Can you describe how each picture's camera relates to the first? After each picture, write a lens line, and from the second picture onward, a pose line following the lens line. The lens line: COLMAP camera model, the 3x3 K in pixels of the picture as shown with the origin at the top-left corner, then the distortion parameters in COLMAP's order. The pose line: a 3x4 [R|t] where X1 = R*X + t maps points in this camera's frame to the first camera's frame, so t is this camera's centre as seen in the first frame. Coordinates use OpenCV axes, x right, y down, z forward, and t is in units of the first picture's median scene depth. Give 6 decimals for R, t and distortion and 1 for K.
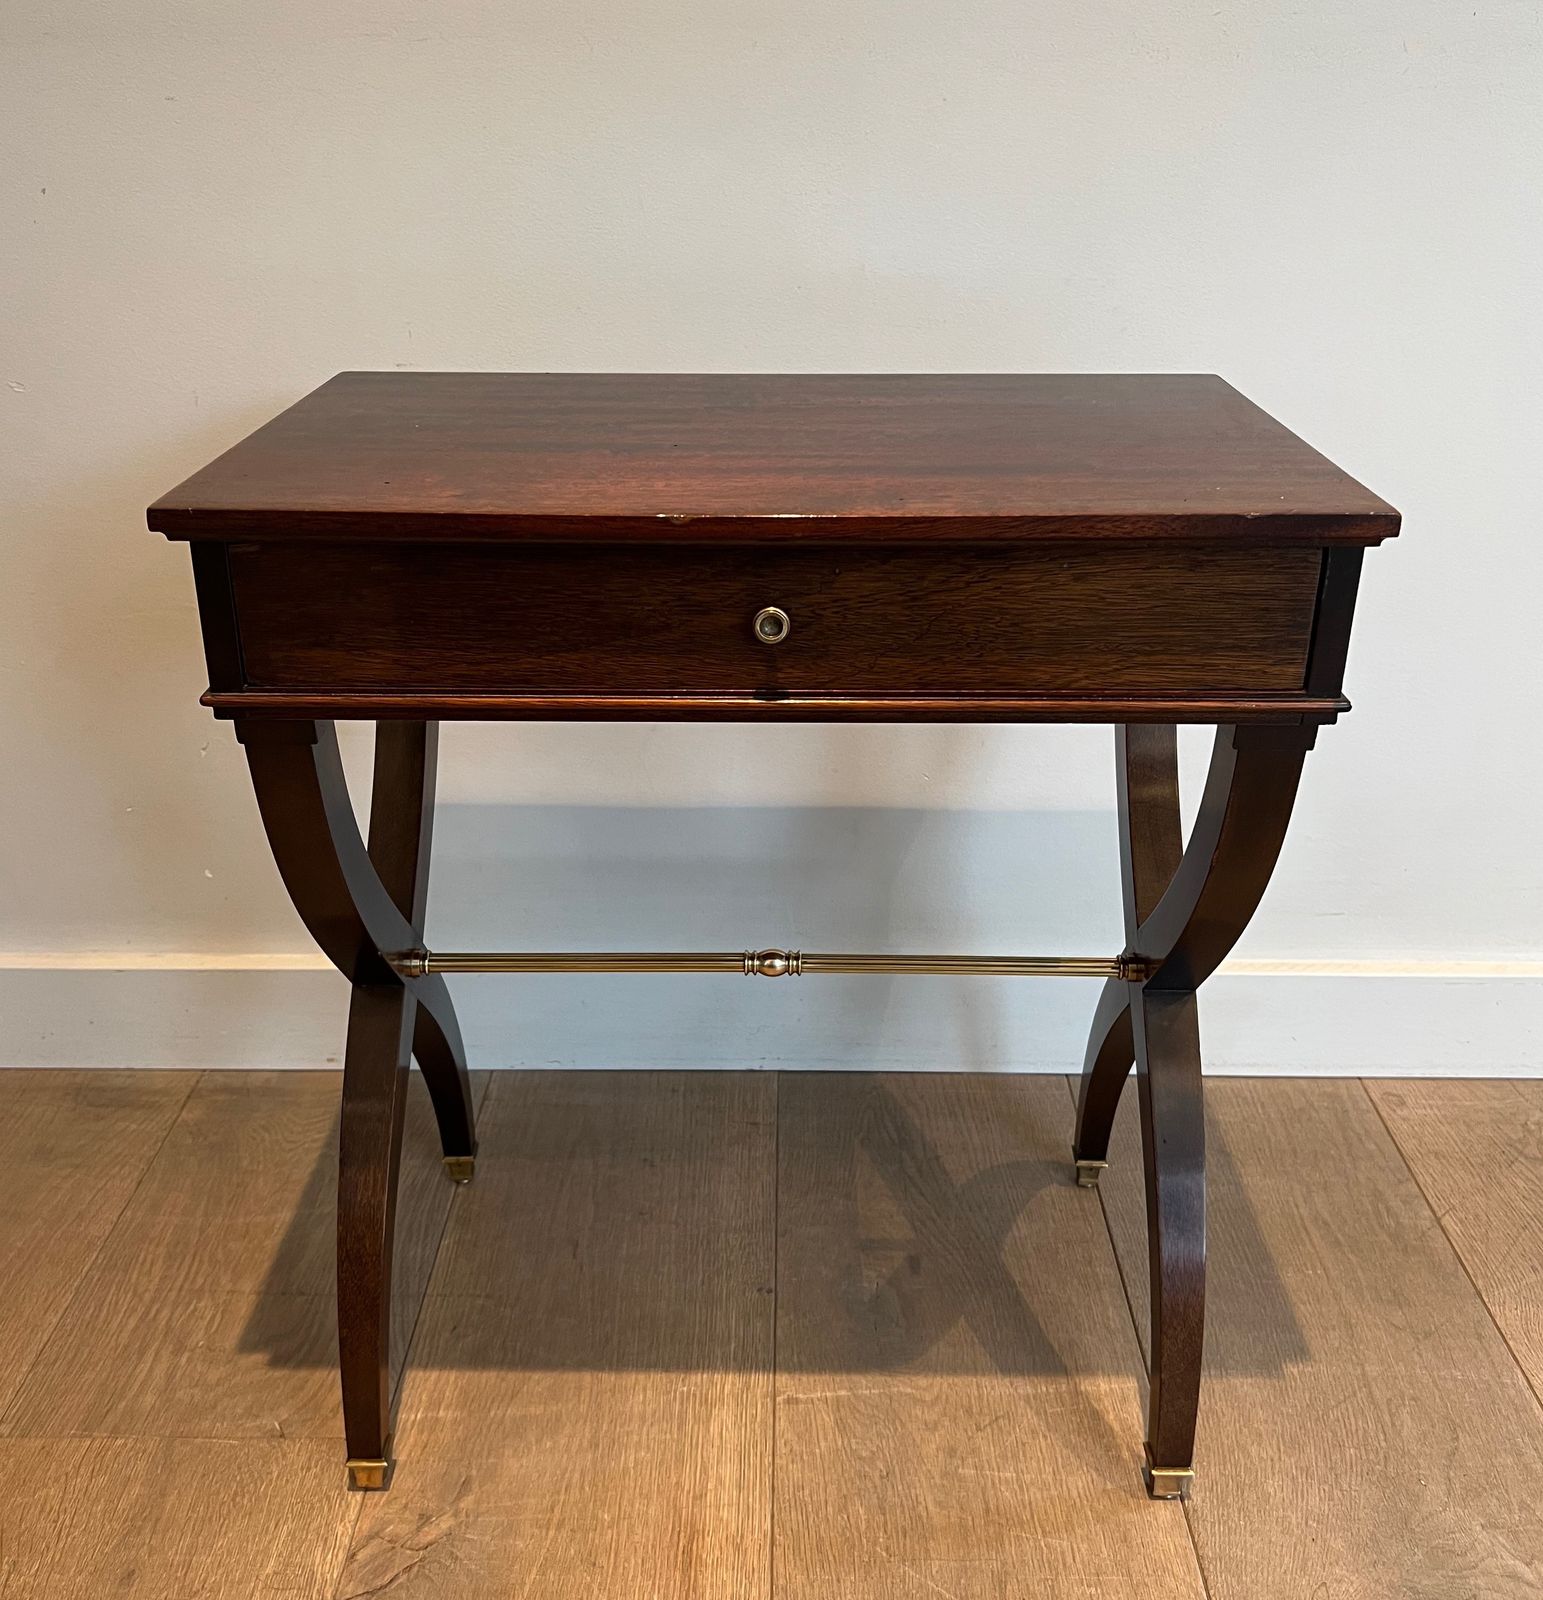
lens RADIAL K [[1243.1, 0, 759.8], [0, 1243.1, 842.3], [0, 0, 1]] dist [-0.022920, 0.034991]
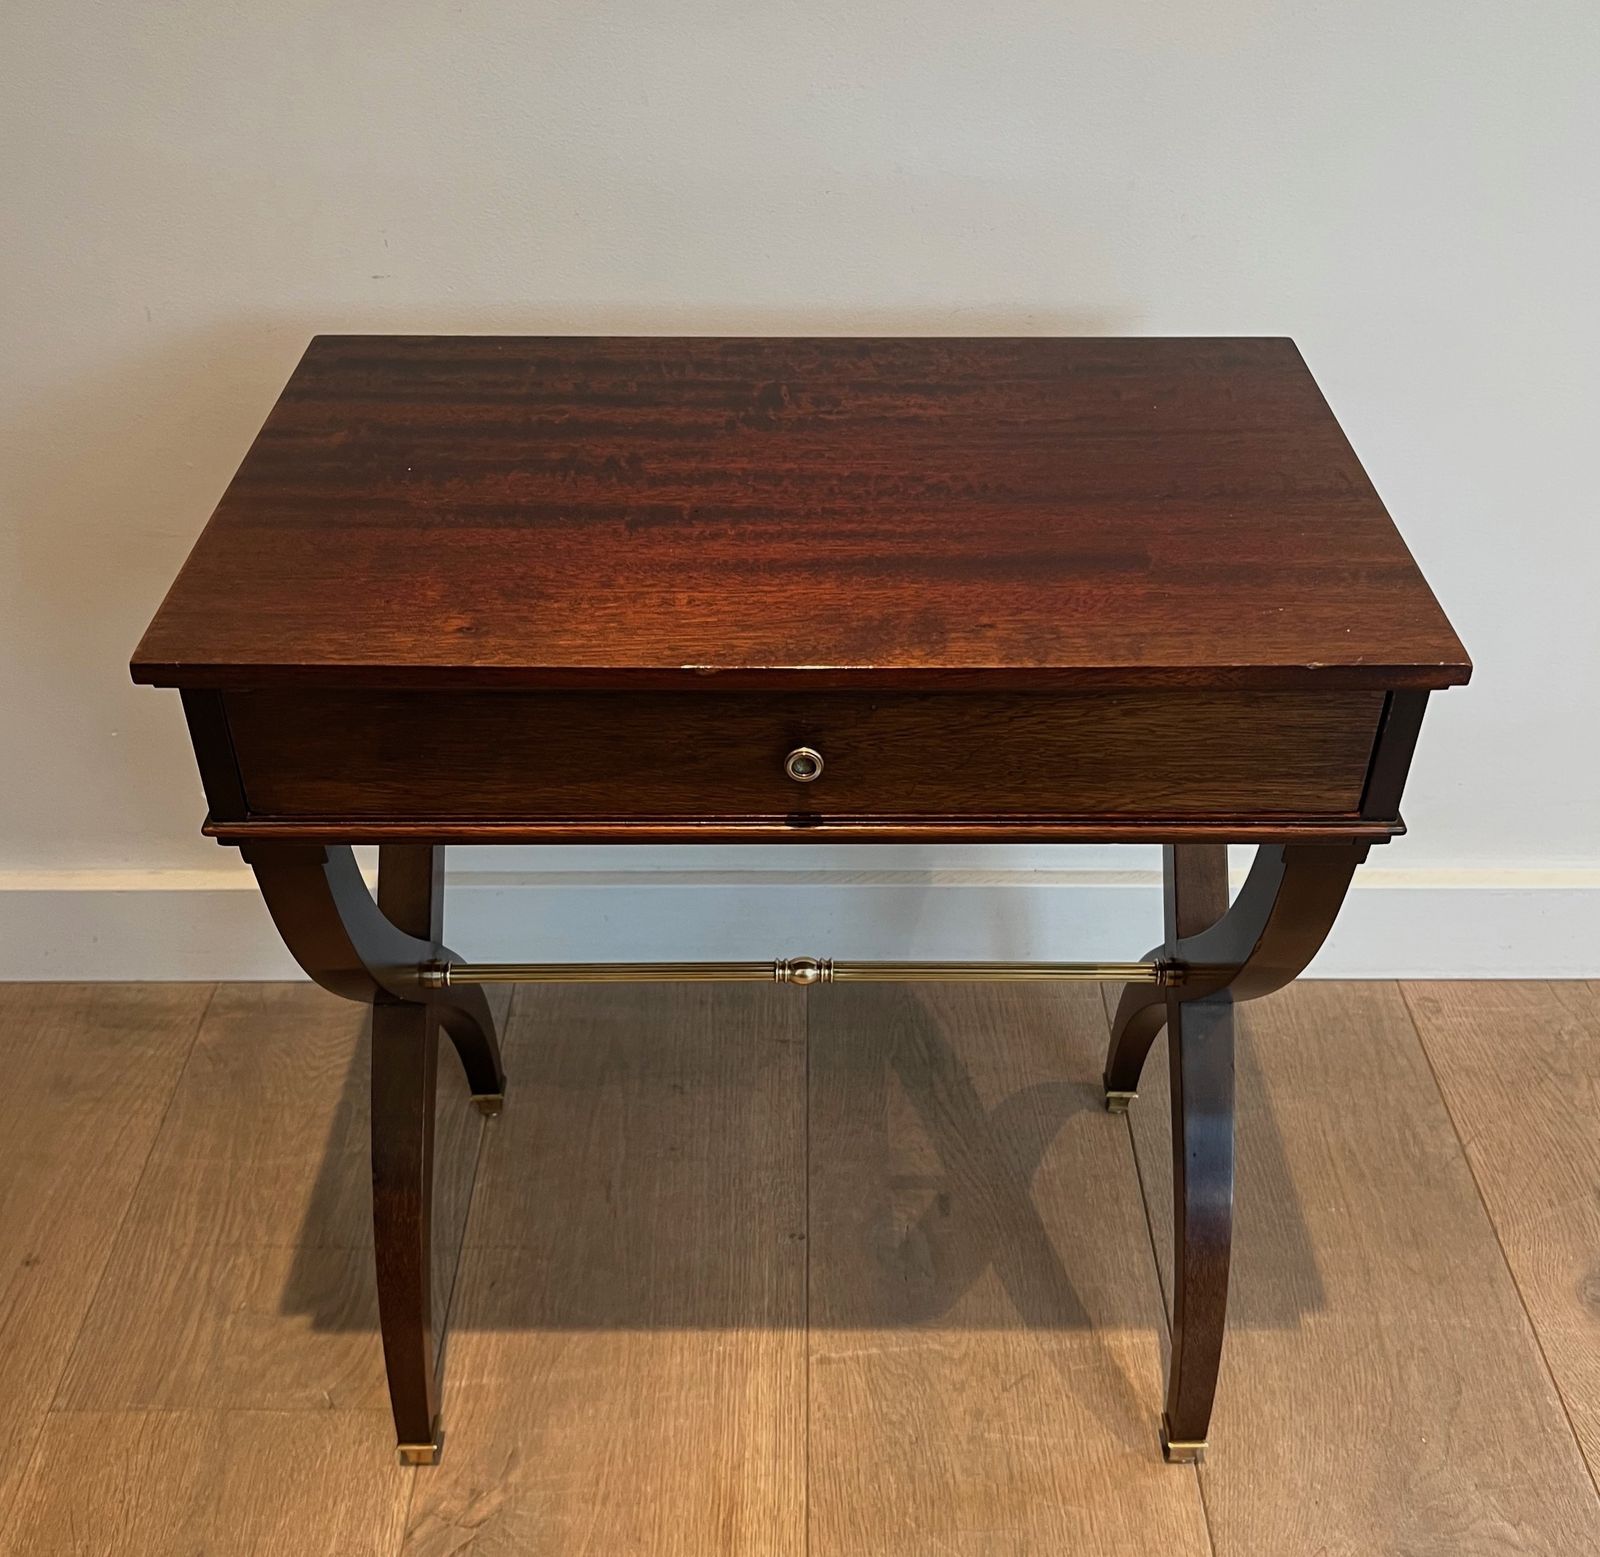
lens RADIAL K [[1318.6, 0, 800.0], [0, 1318.6, 778.5], [0, 0, 1]] dist [-0.000523, 0.008185]
pose [[0.999866, -0.009627, 0.013223, -0.004569], [0.007119, 0.983989, 0.178084, -0.223045], [-0.014726, -0.177966, 0.983926, 0.003928]]
